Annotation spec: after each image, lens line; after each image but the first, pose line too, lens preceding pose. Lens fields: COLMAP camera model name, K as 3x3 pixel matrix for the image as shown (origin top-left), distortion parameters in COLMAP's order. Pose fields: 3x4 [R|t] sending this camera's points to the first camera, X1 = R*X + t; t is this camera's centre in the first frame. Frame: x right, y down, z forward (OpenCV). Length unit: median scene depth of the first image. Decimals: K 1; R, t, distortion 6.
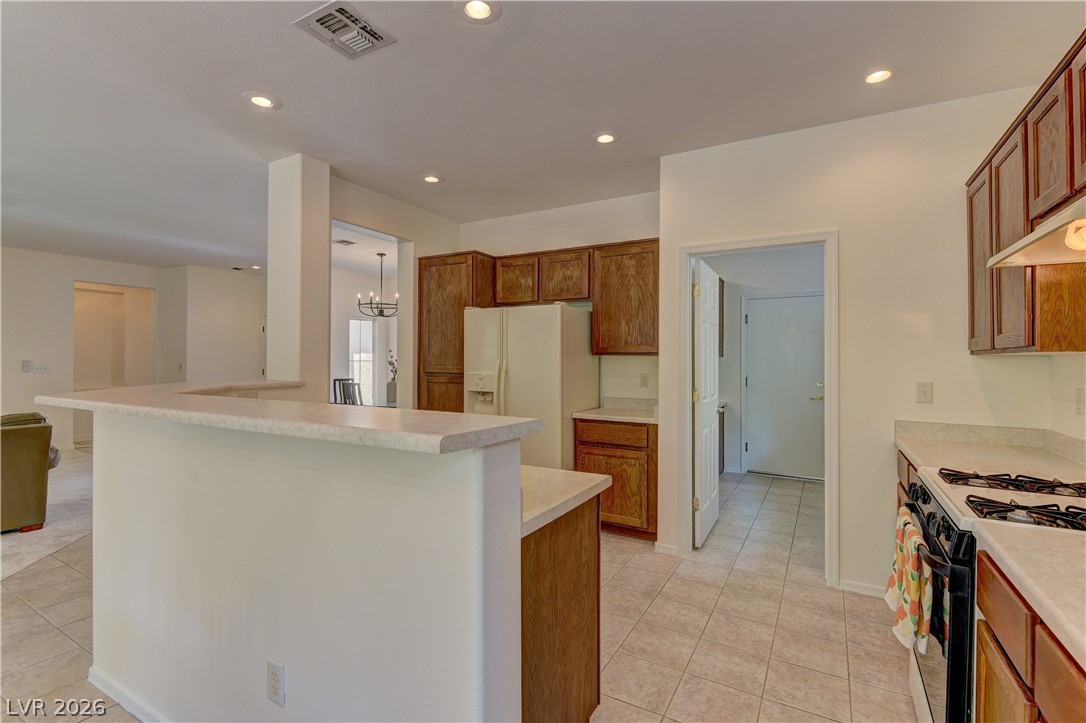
lens RADIAL K [[495.6, 0, 543.0], [0, 495.6, 361.5], [0, 0, 1]] dist [-0.002796, -0.000587]
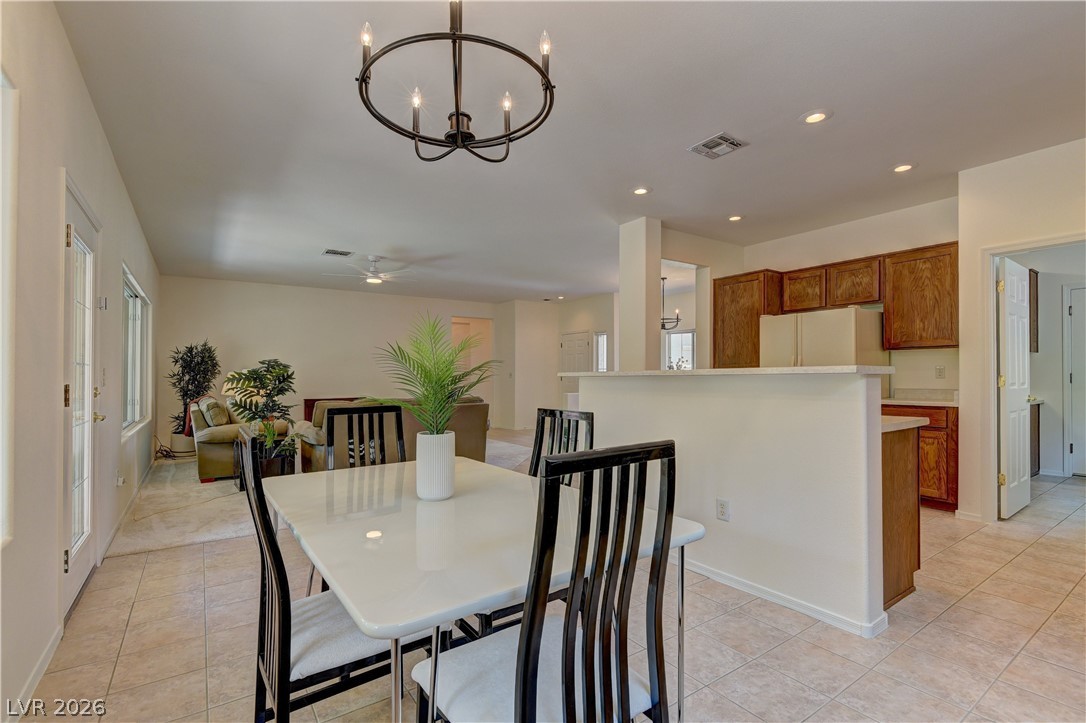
lens RADIAL K [[490.2, 0, 539.1], [0, 490.2, 380.4], [0, 0, 1]] dist [-0.013099, -0.000812]
pose [[0.895152, -0.007475, -0.445698, -0.110576], [0.010198, 0.999941, 0.003712, 0.043567], [0.445644, -0.007868, 0.895176, -0.352469]]
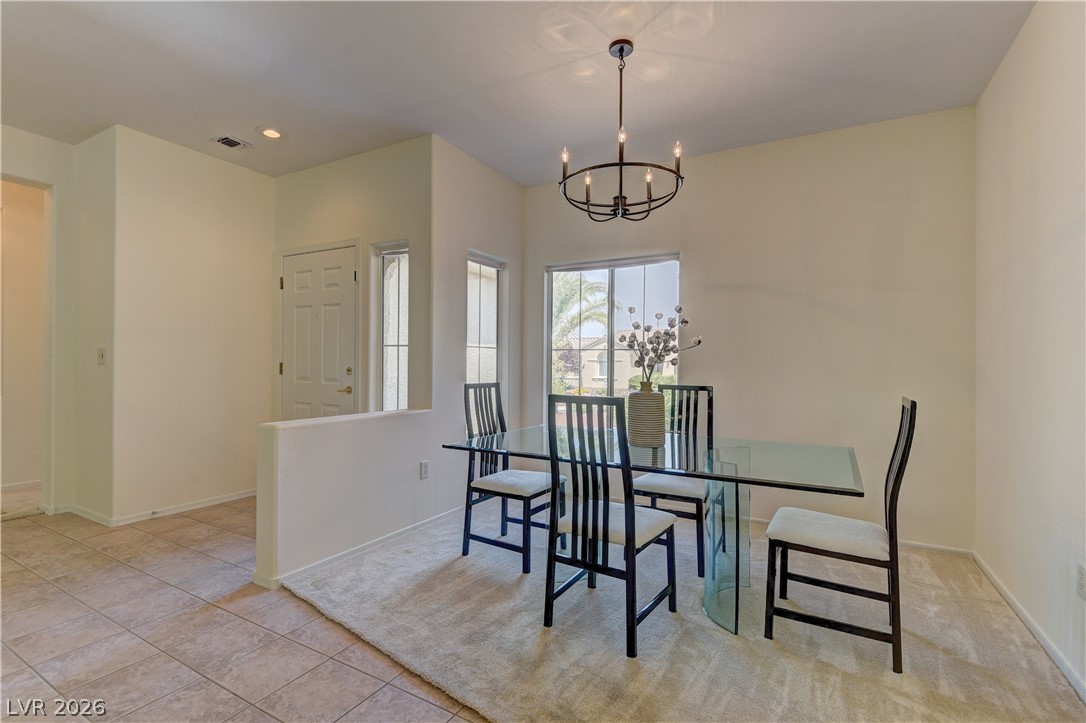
lens RADIAL K [[495.6, 0, 543.0], [0, 495.6, 361.5], [0, 0, 1]] dist [-0.002796, -0.000587]
pose [[0.999983, 0.003294, 0.004731, -0.649265], [-0.003283, 0.999992, -0.002260, 0.031940], [-0.004739, 0.002244, 0.999986, 1.064487]]
